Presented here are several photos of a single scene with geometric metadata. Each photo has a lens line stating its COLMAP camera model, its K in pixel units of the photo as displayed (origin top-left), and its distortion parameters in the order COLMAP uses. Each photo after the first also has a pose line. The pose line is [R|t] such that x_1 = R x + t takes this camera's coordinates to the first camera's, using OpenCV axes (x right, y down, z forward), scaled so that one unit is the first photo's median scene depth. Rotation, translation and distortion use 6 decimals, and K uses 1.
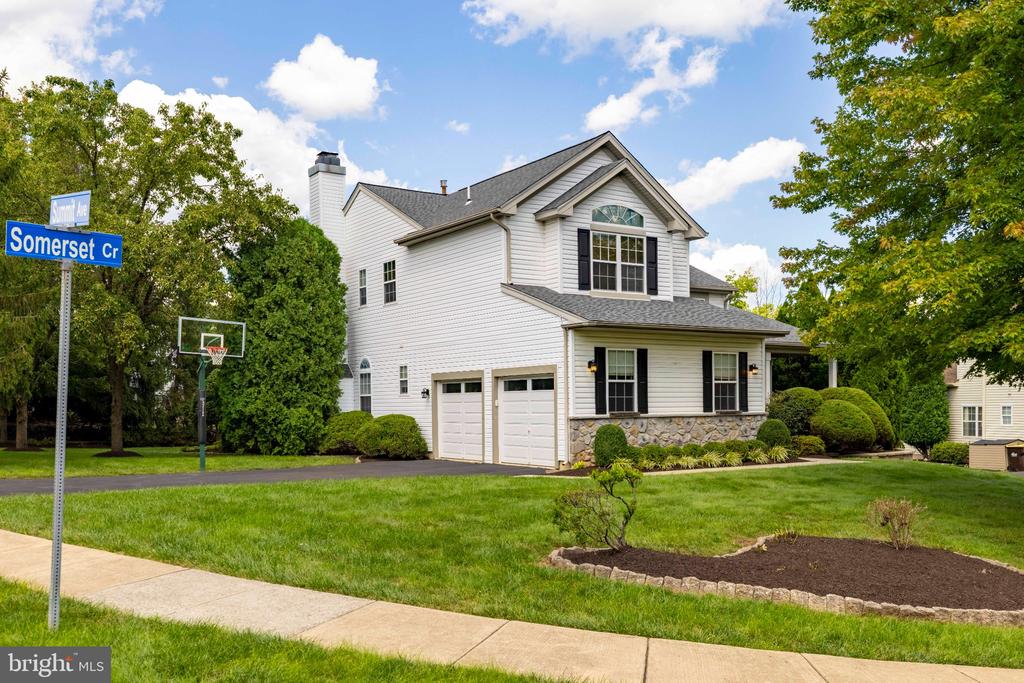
lens RADIAL K [[927.7, 0, 487.6], [0, 927.7, 412.5], [0, 0, 1]] dist [0.007601, -0.001243]
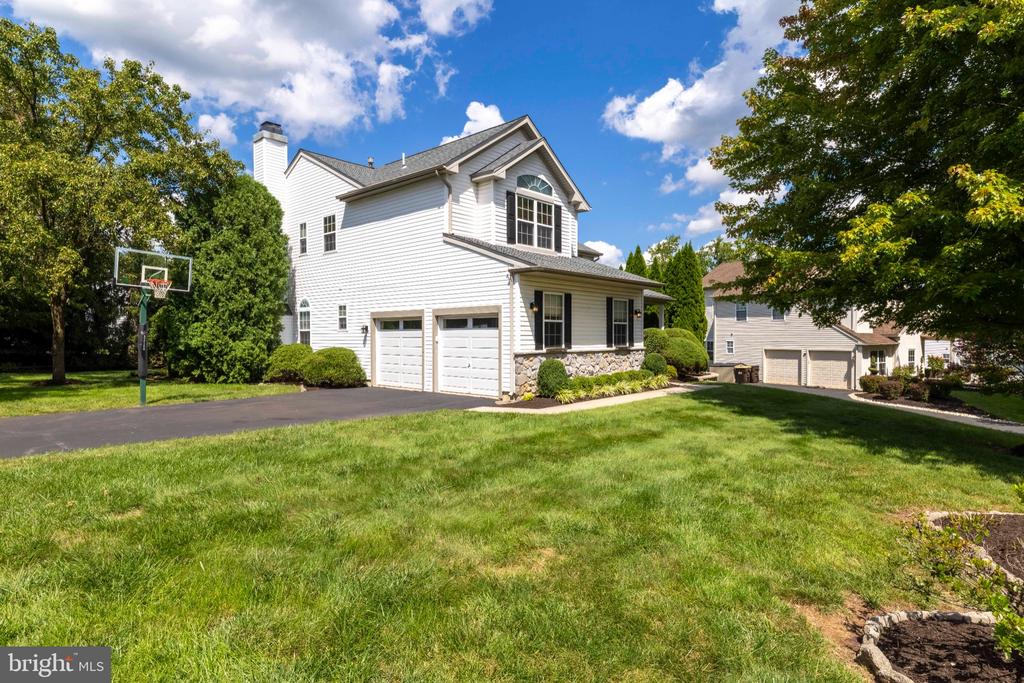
lens RADIAL K [[553.6, 0, 503.9], [0, 553.6, 338.9], [0, 0, 1]] dist [0.000972, 0.000526]
pose [[0.966896, 0.007574, 0.255057, -0.077555], [-0.006462, 0.999966, -0.005197, -0.006593], [-0.255088, 0.003377, 0.966912, 0.300030]]
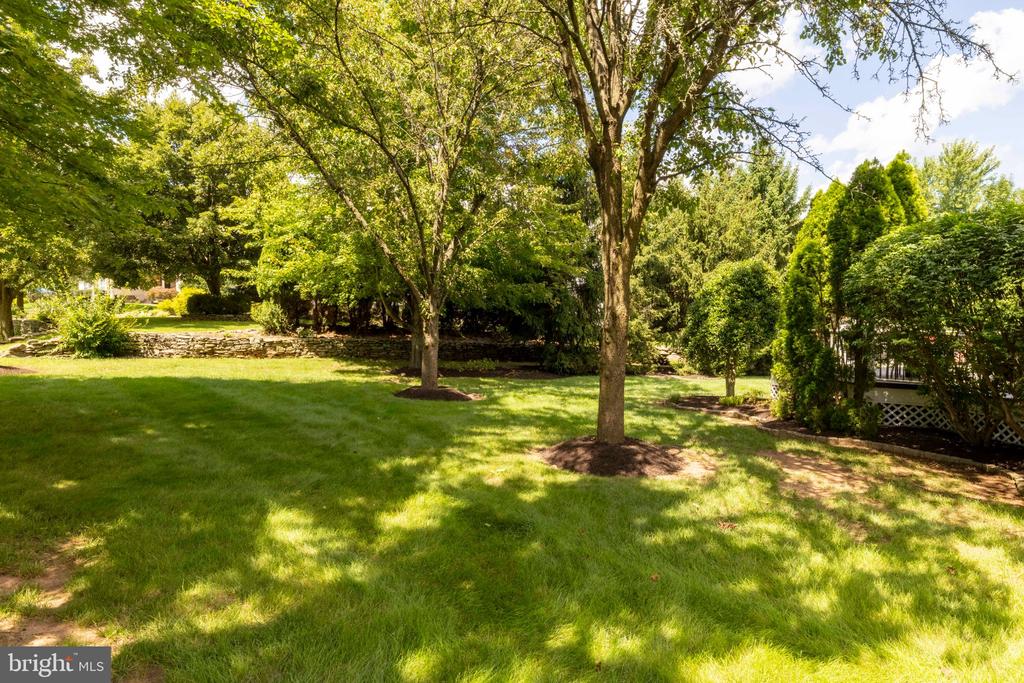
lens RADIAL K [[613.8, 0, 512.0], [0, 613.8, 341.5], [0, 0, 1]] dist [-0.000601, -0.000567]
pose [[0.918154, 0.032859, -0.394859, -0.419324], [-0.021992, 0.999245, 0.032016, -0.010667], [0.395613, -0.020712, 0.918184, 0.922859]]
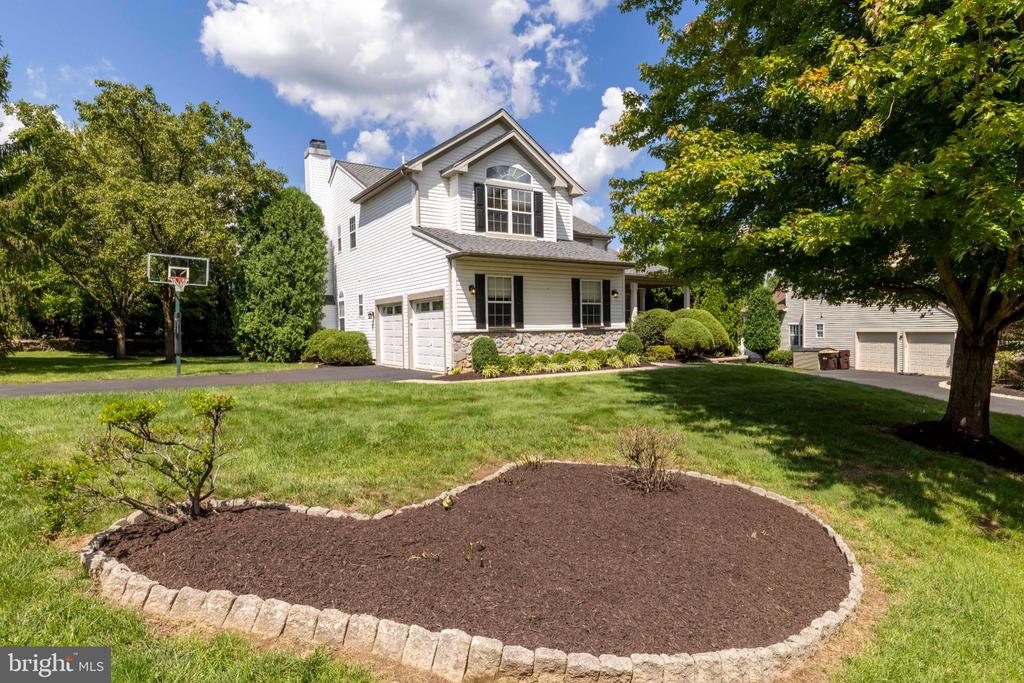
lens RADIAL K [[553.6, 0, 503.9], [0, 553.6, 338.9], [0, 0, 1]] dist [0.000972, 0.000526]
pose [[0.999869, -0.005231, -0.015316, 0.137564], [0.005392, 0.999931, 0.010464, 0.006182], [0.015260, -0.010545, 0.999828, 0.226067]]
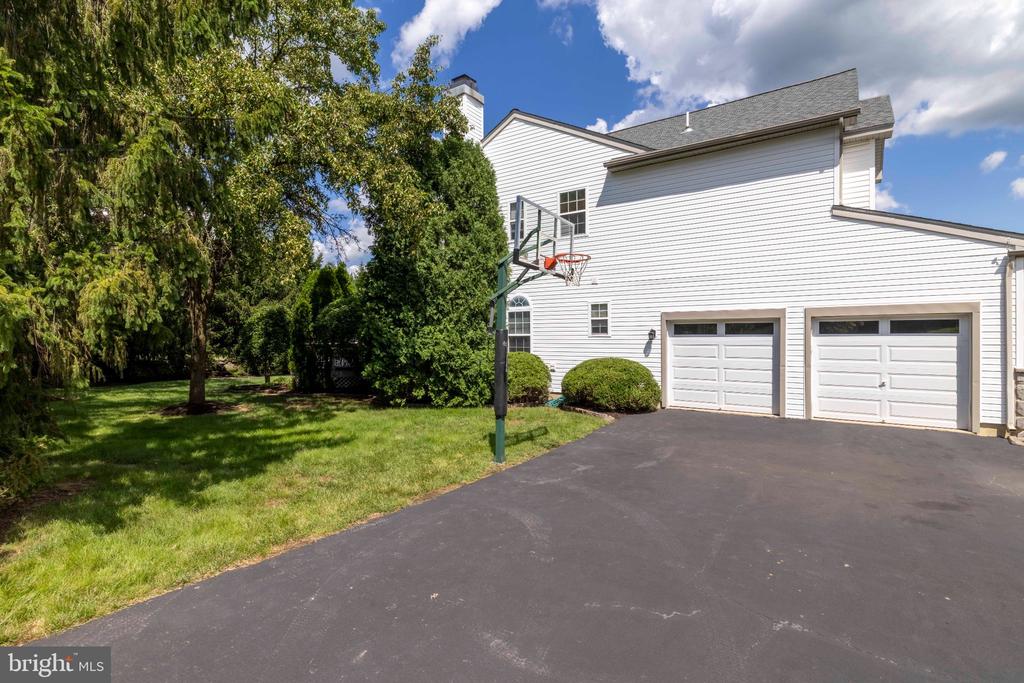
lens RADIAL K [[489.8, 0, 512.0], [0, 489.8, 341.5], [0, 0, 1]] dist [-0.001512, 0.000638]
pose [[0.929864, 0.002571, 0.367893, -0.378201], [-0.002499, 0.999997, -0.000671, -0.013913], [-0.367894, -0.000295, 0.929868, 0.631213]]
